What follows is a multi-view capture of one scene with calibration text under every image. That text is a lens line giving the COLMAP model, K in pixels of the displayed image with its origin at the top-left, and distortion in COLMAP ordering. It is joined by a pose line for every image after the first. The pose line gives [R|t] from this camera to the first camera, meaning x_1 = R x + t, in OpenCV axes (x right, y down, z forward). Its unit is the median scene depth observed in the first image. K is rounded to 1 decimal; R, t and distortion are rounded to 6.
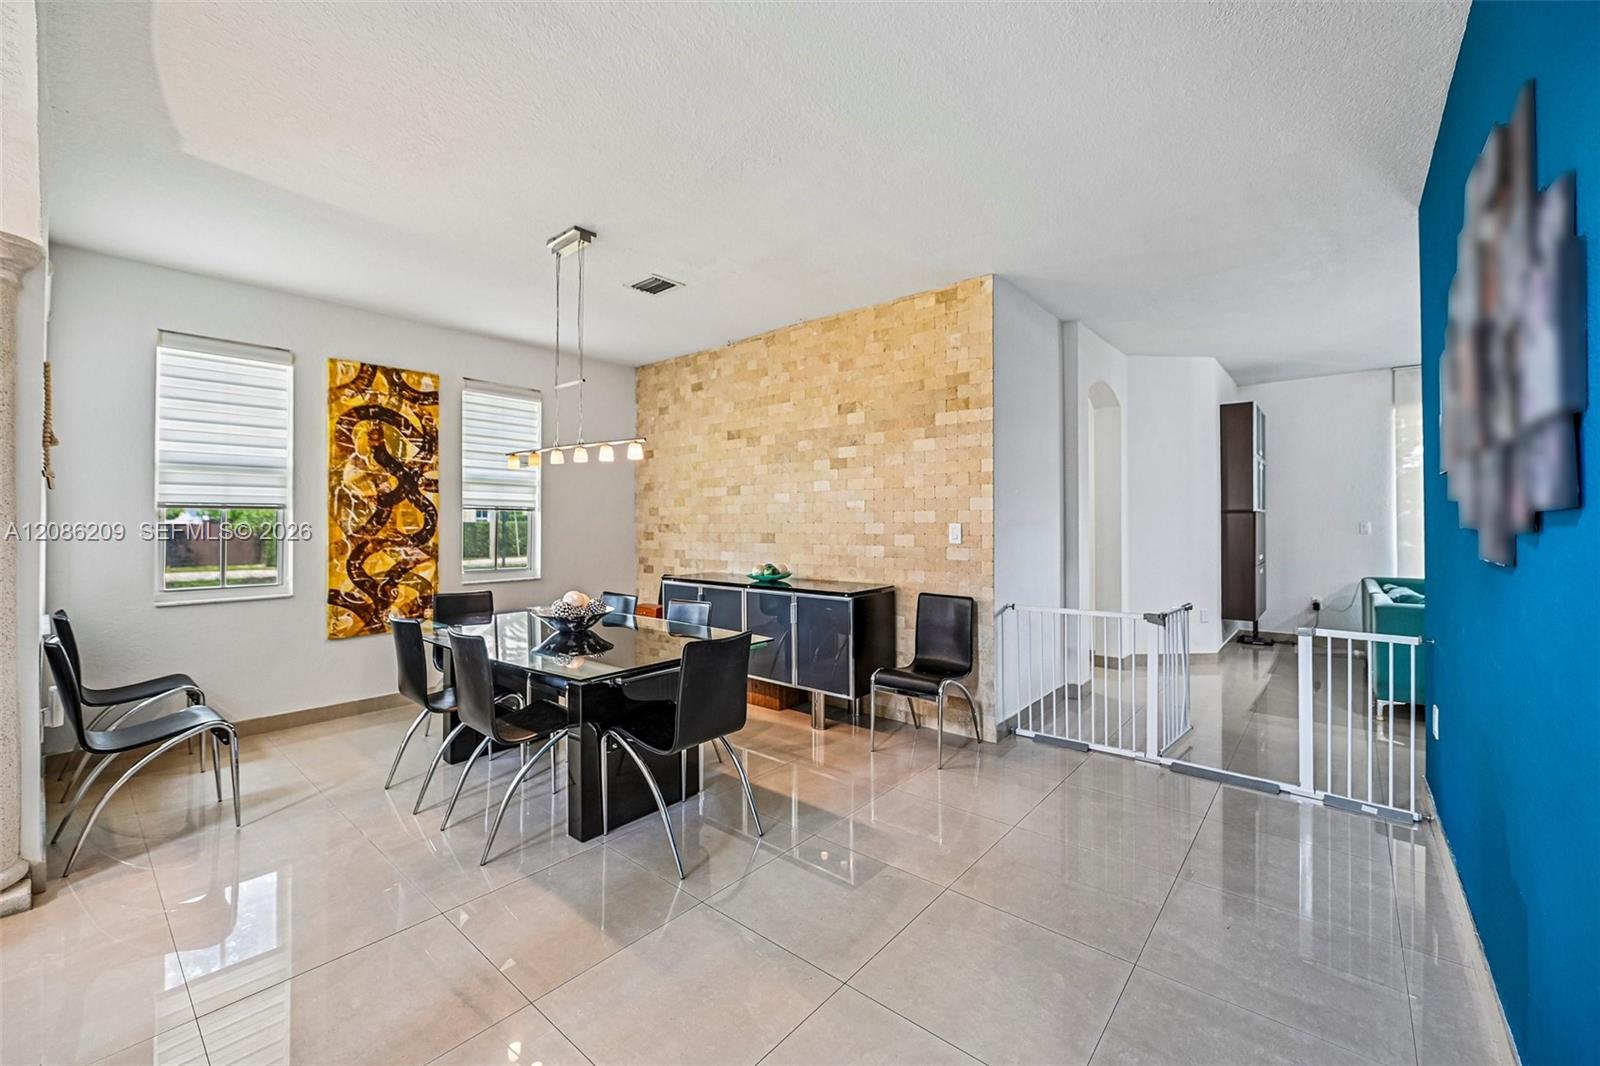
lens RADIAL K [[640.6, 0, 802.2], [0, 640.6, 512.7], [0, 0, 1]] dist [-0.007651, -0.001249]
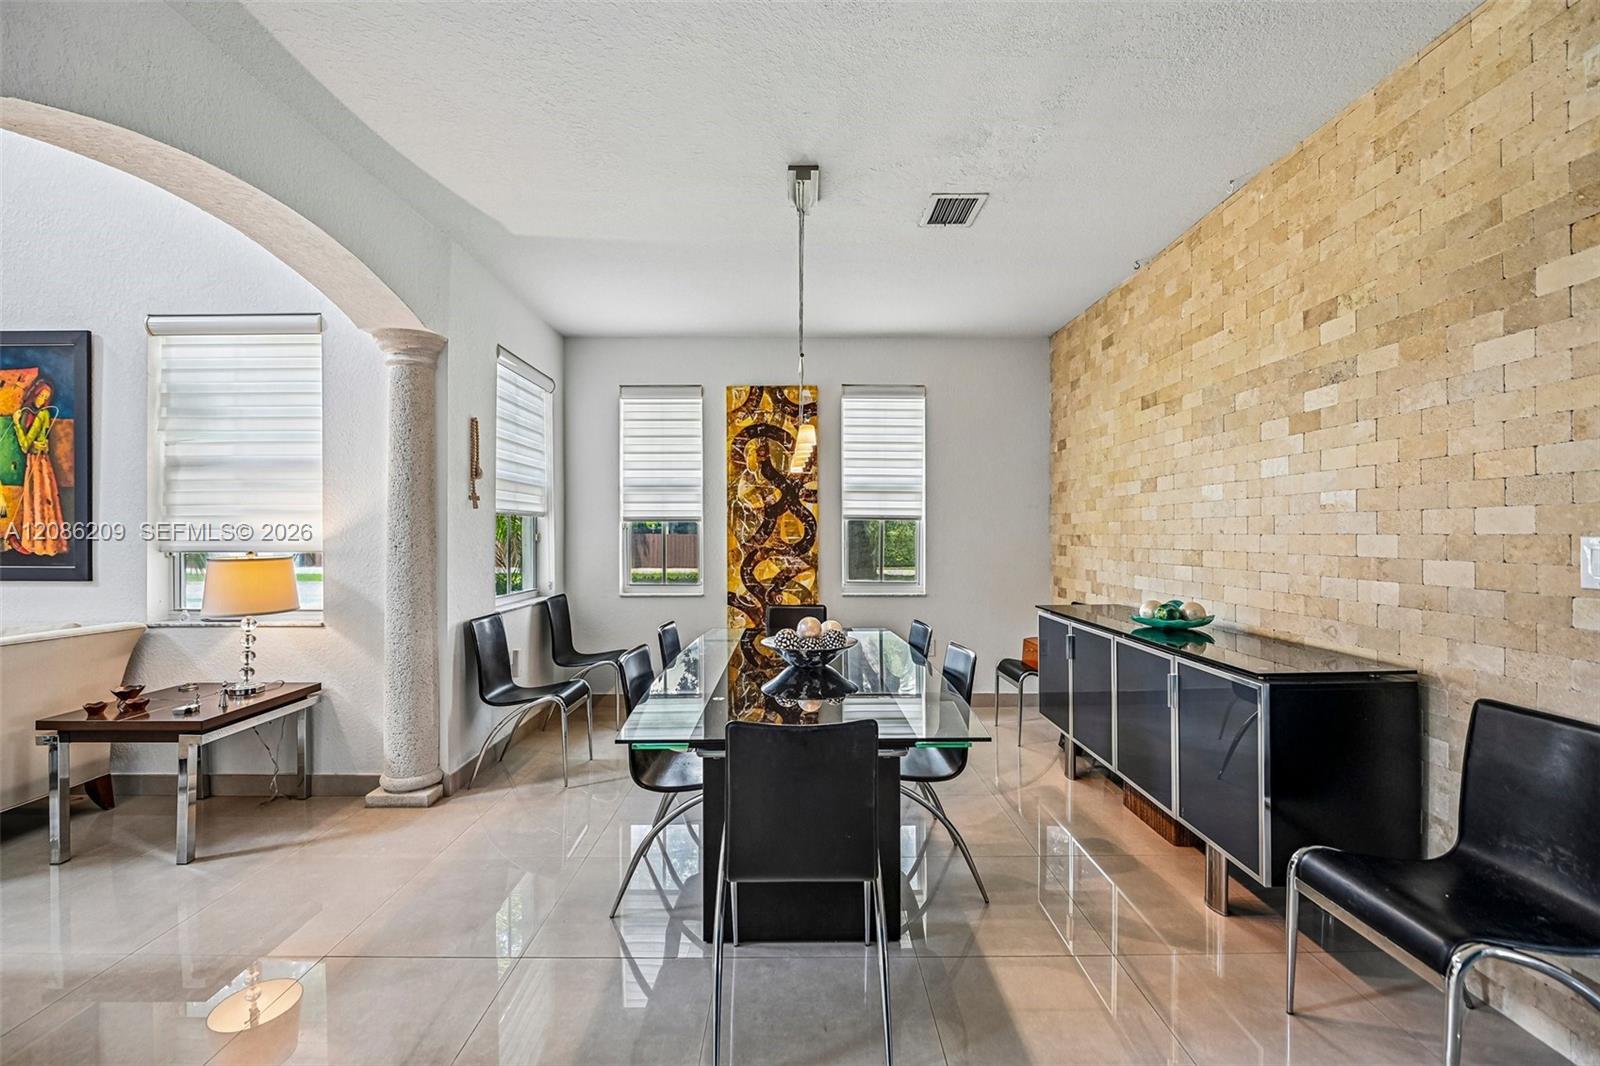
lens RADIAL K [[640.6, 0, 797.8], [0, 640.6, 531.4], [0, 0, 1]] dist [-0.007651, -0.001249]
pose [[0.649757, -0.000206, -0.760142, 0.187512], [0.010513, 0.999907, 0.008716, 0.004689], [0.760069, -0.013655, 0.649699, 0.339201]]
